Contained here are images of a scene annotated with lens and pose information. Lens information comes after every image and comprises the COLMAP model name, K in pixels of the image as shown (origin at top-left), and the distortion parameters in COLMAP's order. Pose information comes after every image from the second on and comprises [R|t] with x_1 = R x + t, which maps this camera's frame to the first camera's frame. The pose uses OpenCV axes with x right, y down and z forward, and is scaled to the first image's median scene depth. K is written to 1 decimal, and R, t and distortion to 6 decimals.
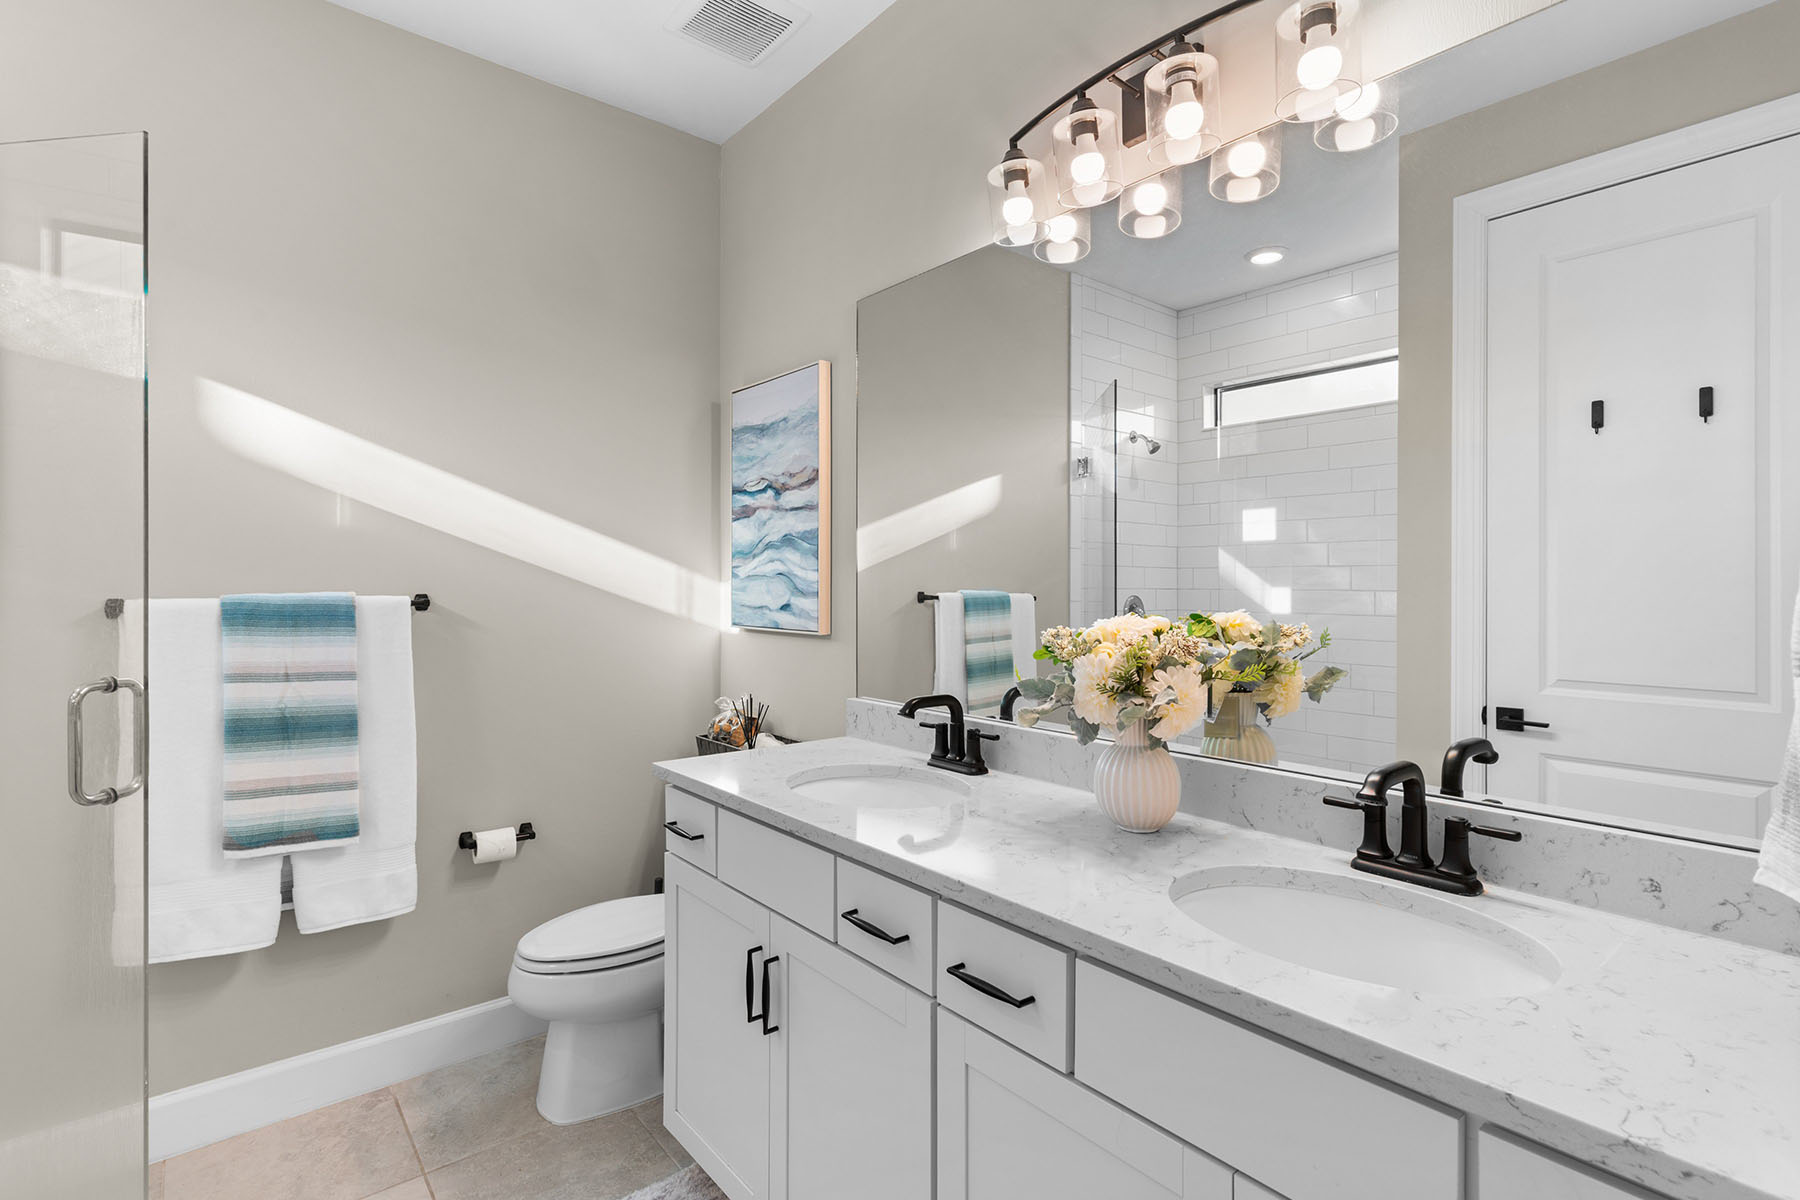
lens RADIAL K [[872.2, 0, 900.0], [0, 872.2, 600.0], [0, 0, 1]] dist [0.019794, -0.000035]
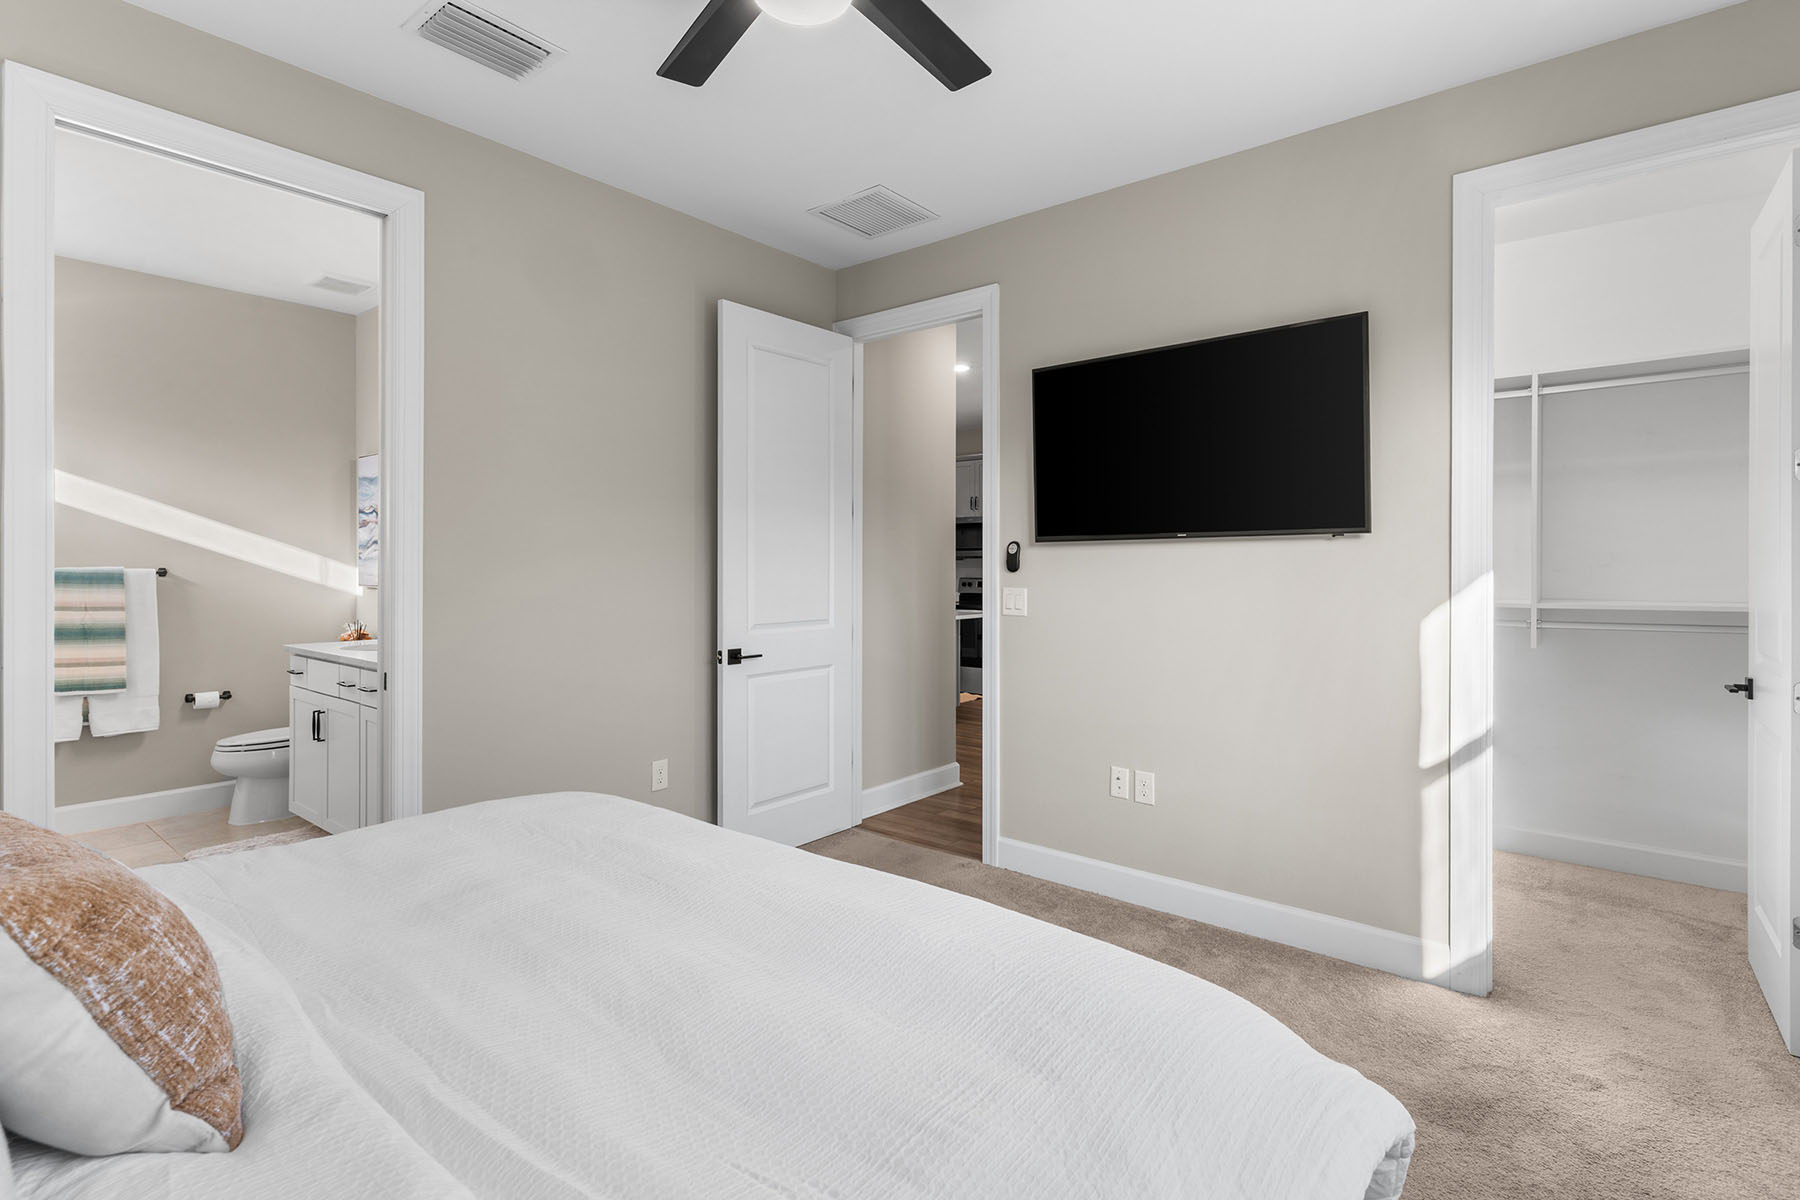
lens RADIAL K [[855.6, 0, 896.2], [0, 855.6, 574.0], [0, 0, 1]] dist [0.000994, 0.000303]
pose [[0.977529, -0.000004, 0.210799, 0.697042], [0.000091, 1.000000, -0.000406, 0.007990], [-0.210799, 0.000416, 0.977529, -1.293403]]
